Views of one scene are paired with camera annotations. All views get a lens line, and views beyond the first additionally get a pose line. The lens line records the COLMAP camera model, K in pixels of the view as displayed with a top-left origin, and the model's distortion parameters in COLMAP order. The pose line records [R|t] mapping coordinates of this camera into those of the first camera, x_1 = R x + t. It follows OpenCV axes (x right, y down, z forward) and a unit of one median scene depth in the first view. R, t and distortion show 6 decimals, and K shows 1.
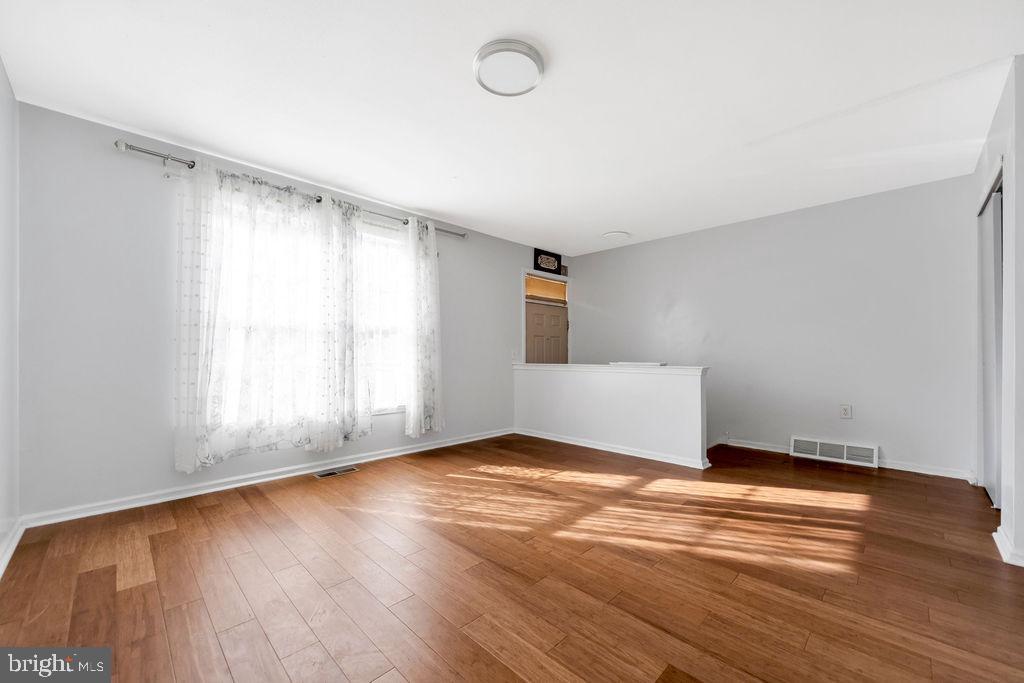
lens RADIAL K [[400.1, 0, 515.5], [0, 400.1, 353.9], [0, 0, 1]] dist [-0.001056, -0.000030]
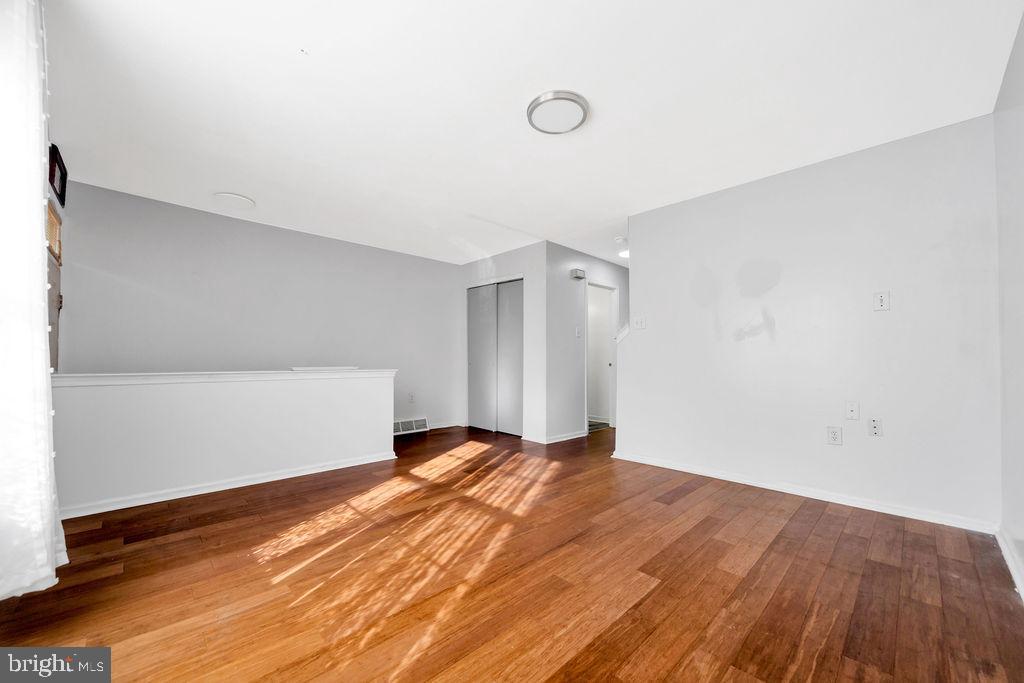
lens RADIAL K [[389.1, 0, 515.3], [0, 389.1, 359.2], [0, 0, 1]] dist [-0.001220, -0.000157]
pose [[0.017675, 0.003909, 0.999836, -0.821505], [-0.005644, 0.999977, -0.003810, 0.005075], [-0.999828, -0.005576, 0.017696, 0.799968]]
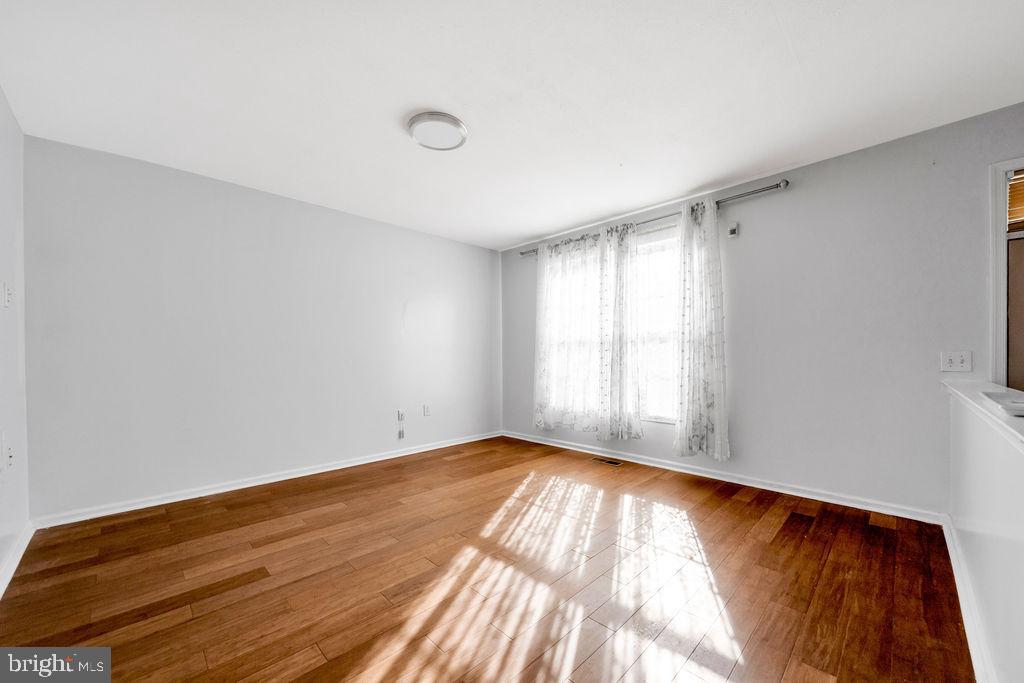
lens RADIAL K [[389.1, 0, 515.3], [0, 389.1, 359.2], [0, 0, 1]] dist [-0.001220, -0.000157]
pose [[-0.010626, 0.008020, -0.999911, 0.852835], [0.008833, 0.999930, 0.007926, -0.019584], [0.999905, -0.008748, -0.010696, 0.904797]]
